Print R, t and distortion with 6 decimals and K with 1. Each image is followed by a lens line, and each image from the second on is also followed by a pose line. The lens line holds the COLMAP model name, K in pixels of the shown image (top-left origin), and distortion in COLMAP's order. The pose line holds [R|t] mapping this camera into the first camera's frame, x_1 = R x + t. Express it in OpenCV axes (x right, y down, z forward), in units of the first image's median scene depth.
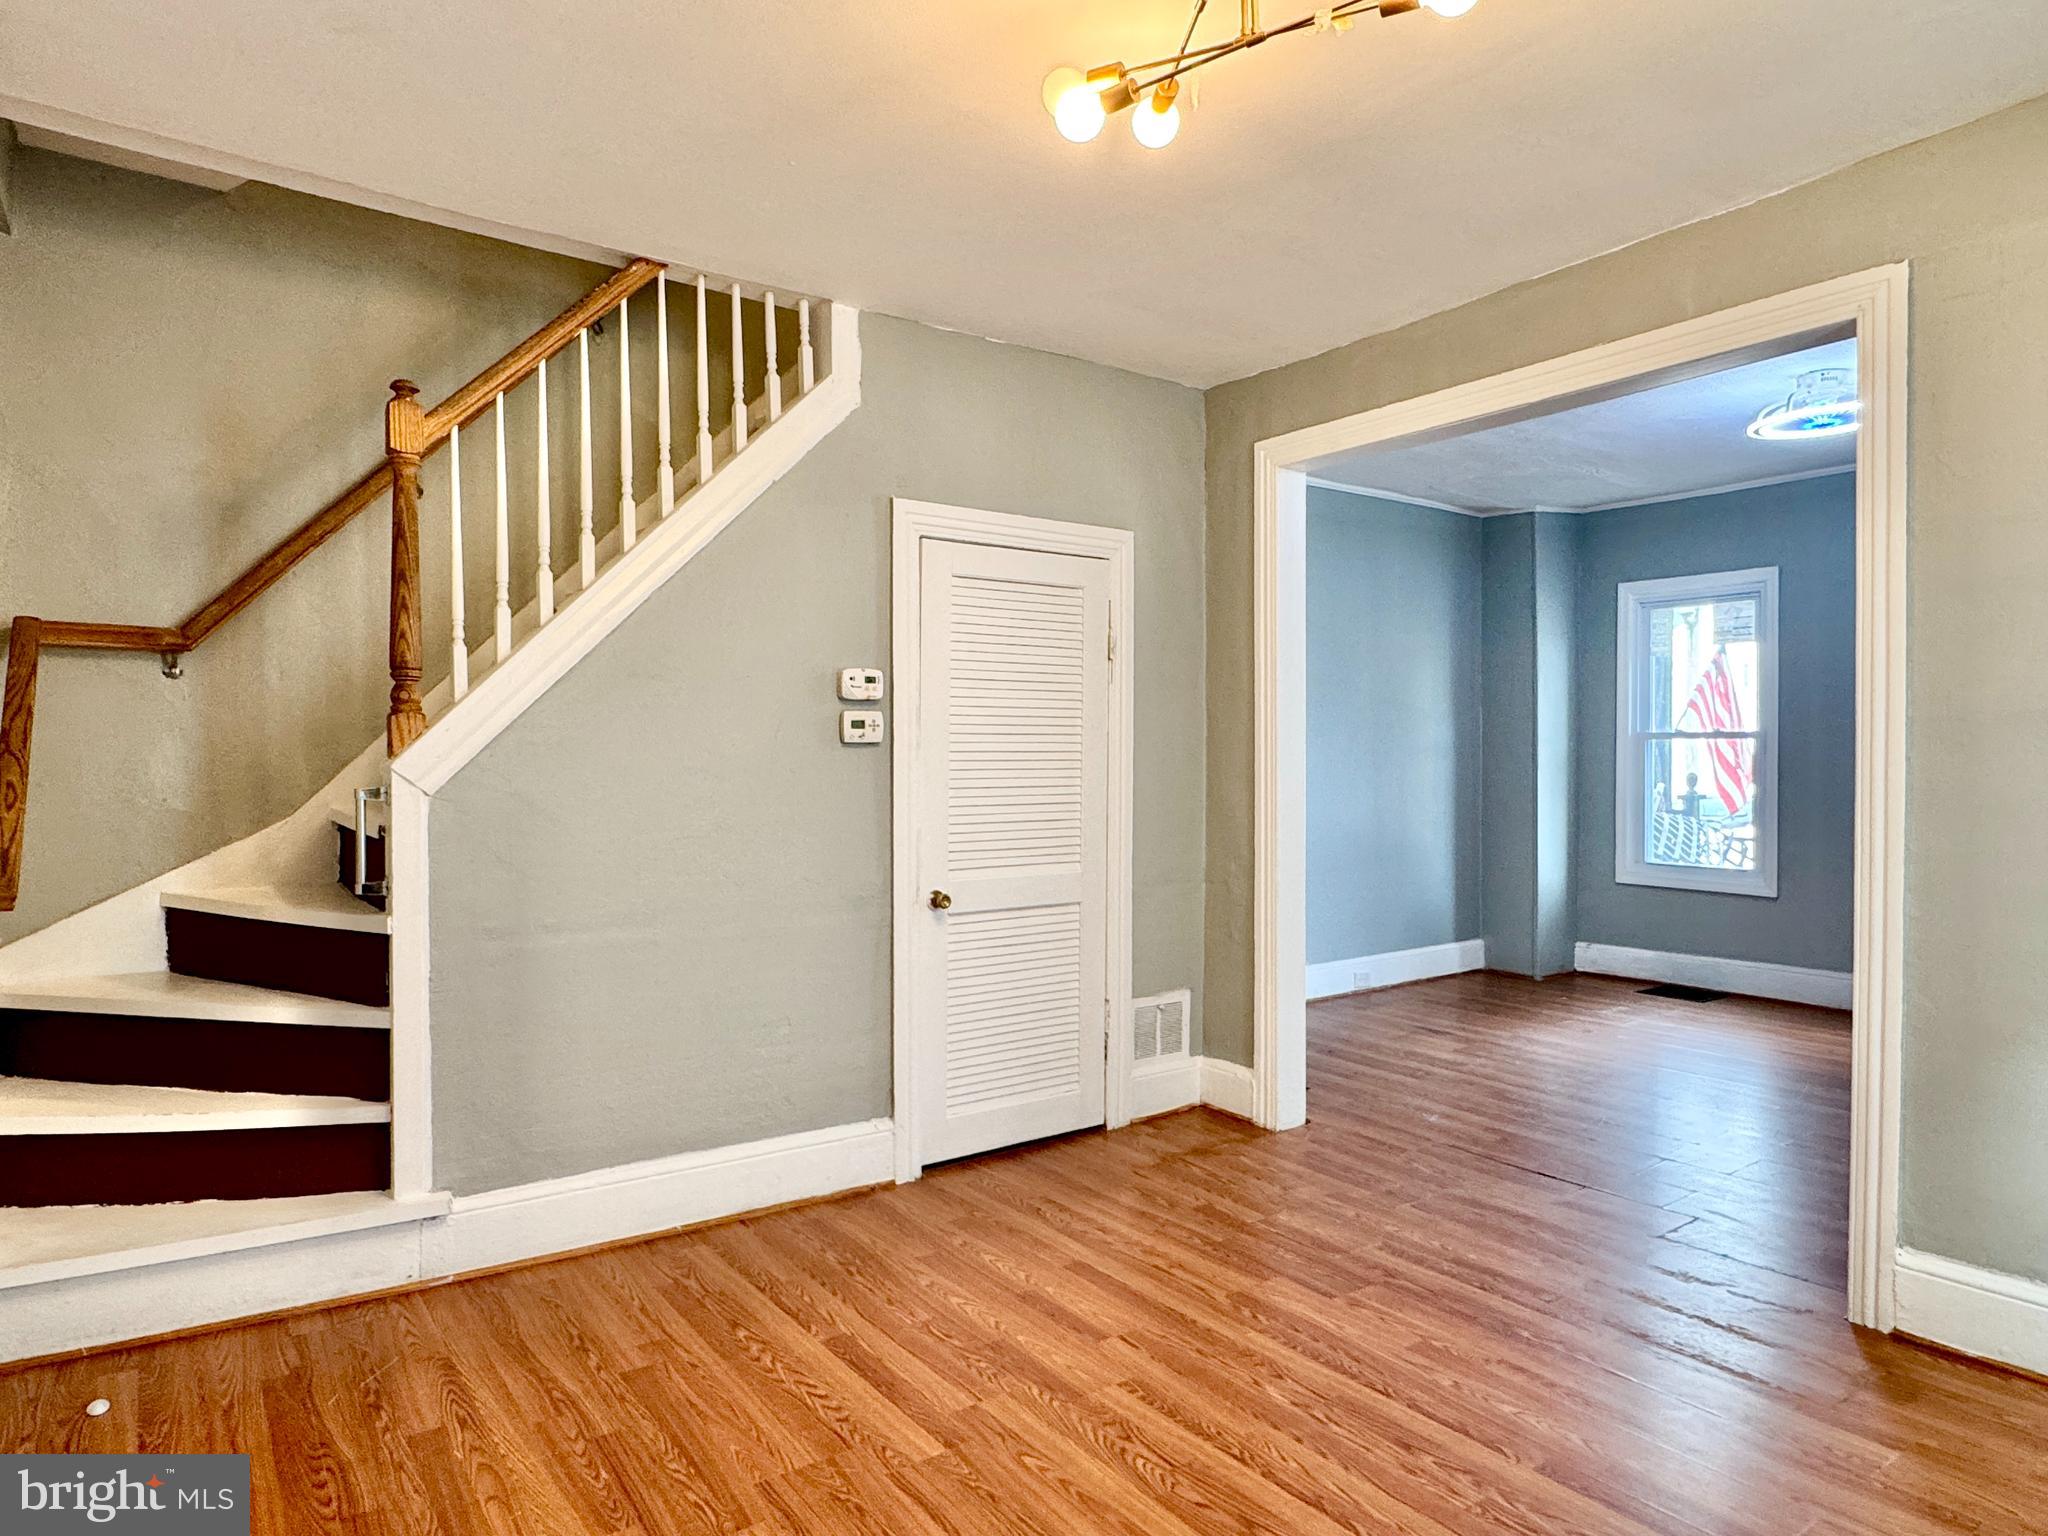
lens RADIAL K [[1232.3, 0, 1024.0], [0, 1232.3, 768.0], [0, 0, 1]] dist [-0.006189, -0.000987]
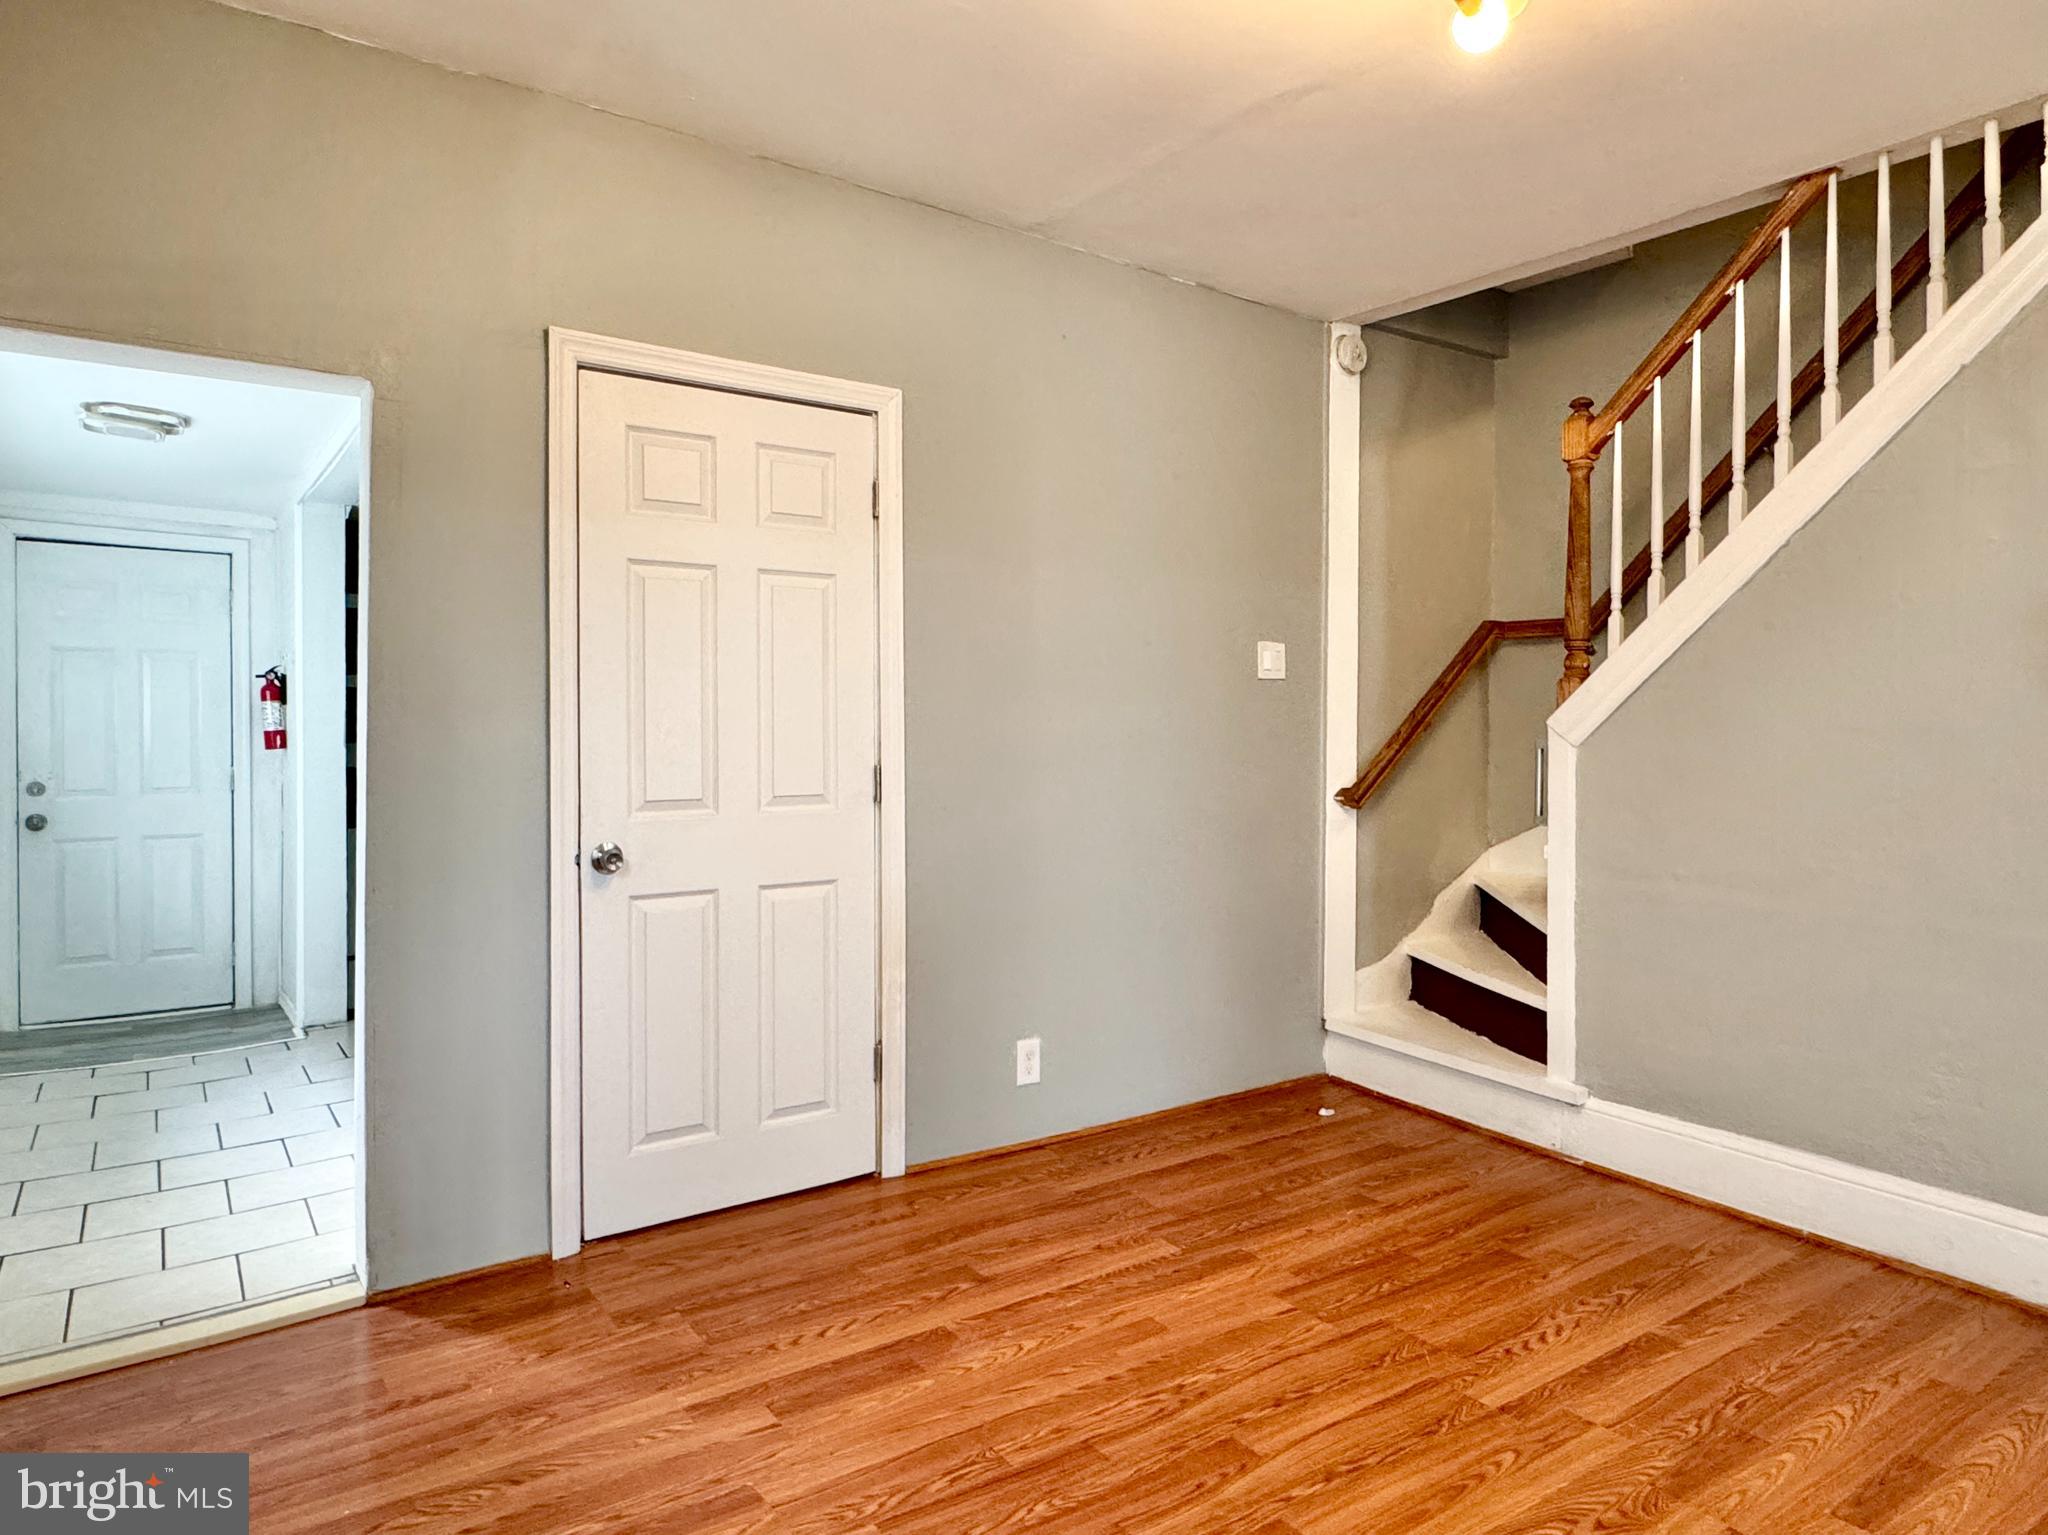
lens RADIAL K [[1274.4, 0, 1024.0], [0, 1274.4, 739.9], [0, 0, 1]] dist [-0.004578, -0.001153]
pose [[-0.009723, 0.017229, -0.999804, 0.864311], [-0.013833, 0.999754, 0.017363, 0.002300], [0.999857, 0.013999, -0.009483, 0.560845]]
